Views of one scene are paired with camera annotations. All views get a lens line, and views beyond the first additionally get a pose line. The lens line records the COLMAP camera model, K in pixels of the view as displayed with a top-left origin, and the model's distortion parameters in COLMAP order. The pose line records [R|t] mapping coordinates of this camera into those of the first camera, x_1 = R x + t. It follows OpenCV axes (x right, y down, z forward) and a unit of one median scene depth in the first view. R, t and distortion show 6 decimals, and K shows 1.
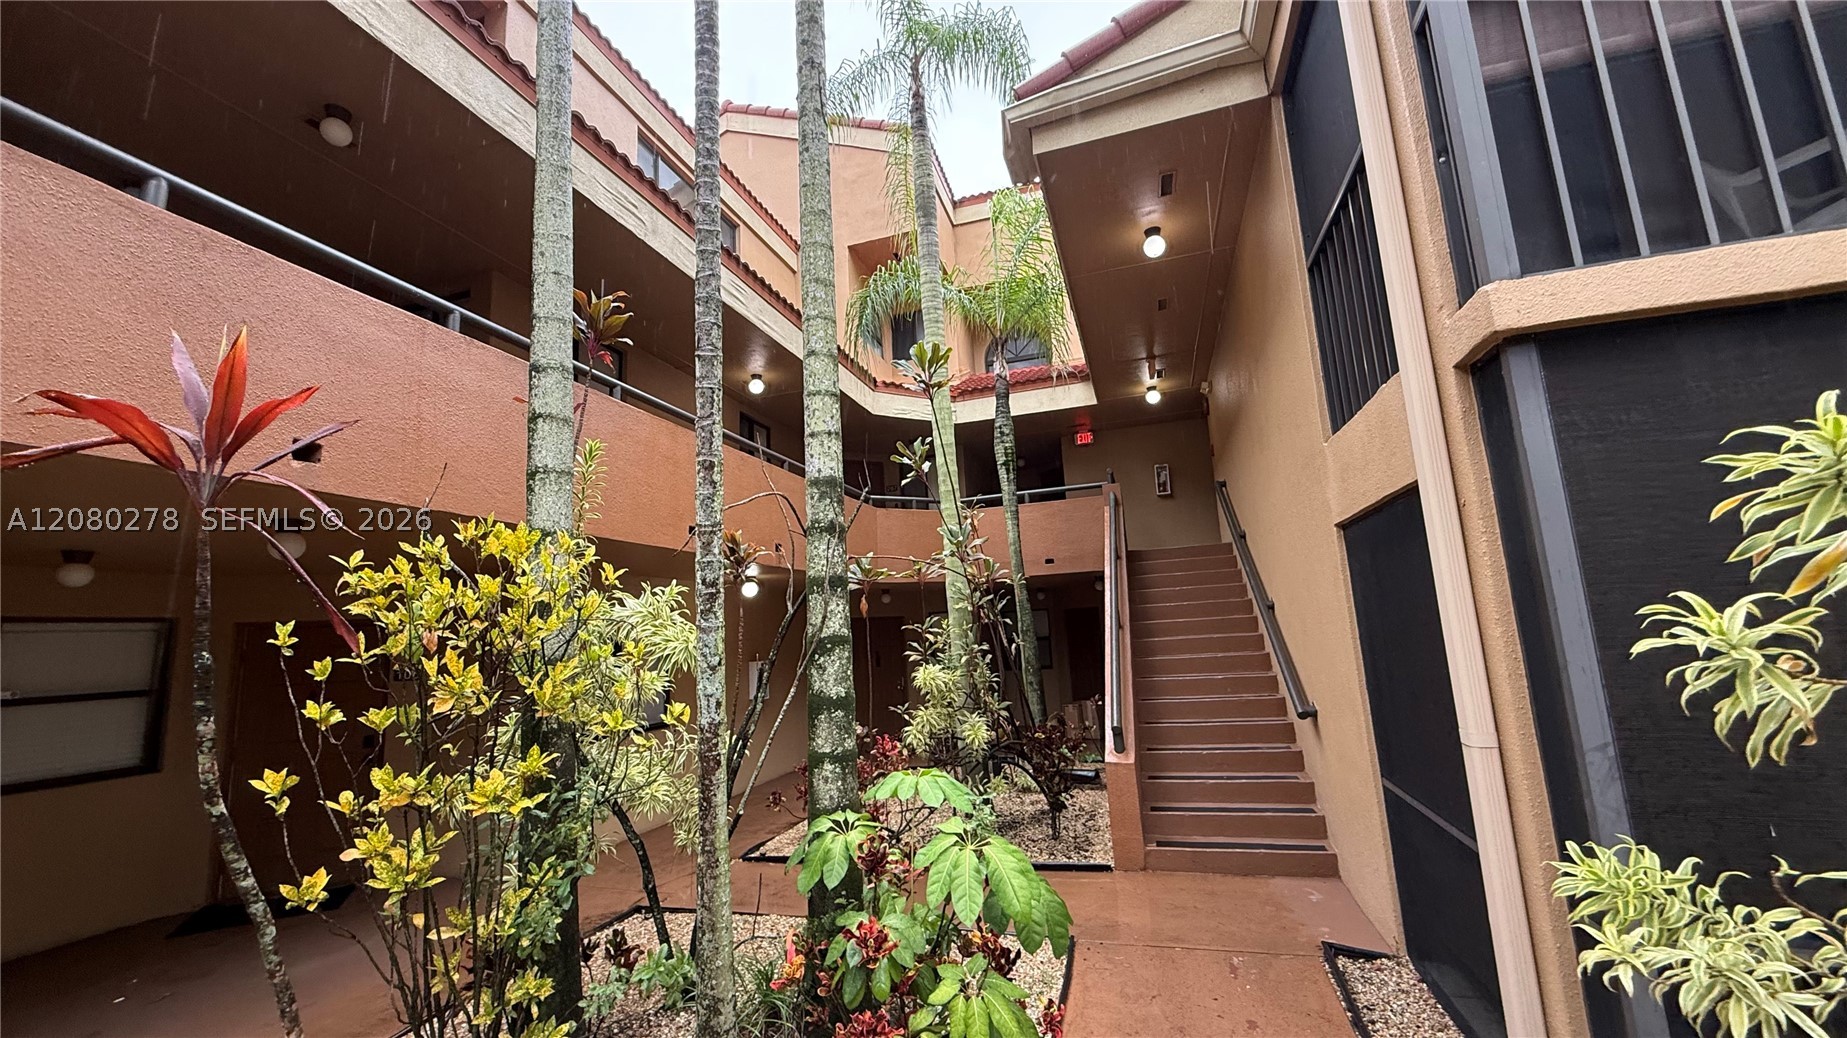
lens RADIAL K [[738.3, 0, 918.3], [0, 738.3, 515.6], [0, 0, 1]] dist [0.001250, 0.000121]
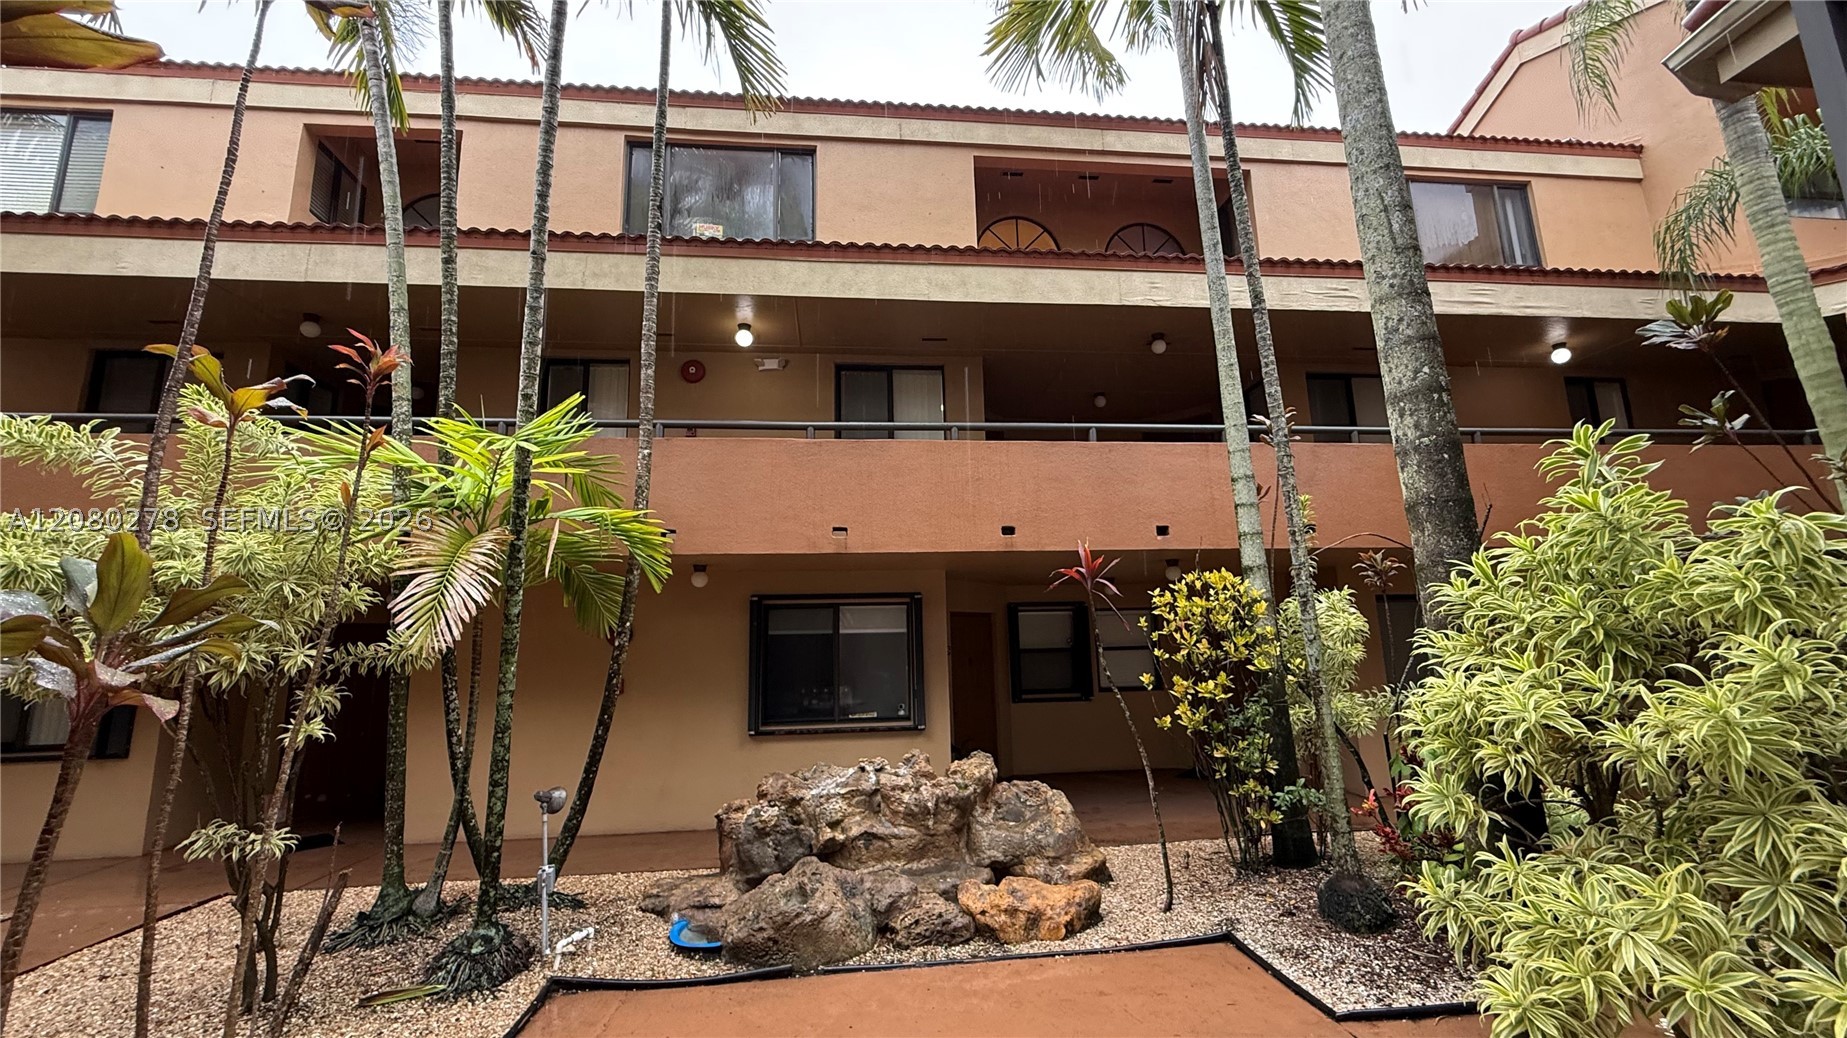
lens RADIAL K [[738.3, 0, 921.3], [0, 738.3, 512.6], [0, 0, 1]] dist [0.001250, 0.000121]
pose [[0.407529, -0.124236, -0.904702, 1.186915], [0.154329, 0.985822, -0.065857, -0.162141], [0.900057, -0.112783, 0.420924, -0.721519]]
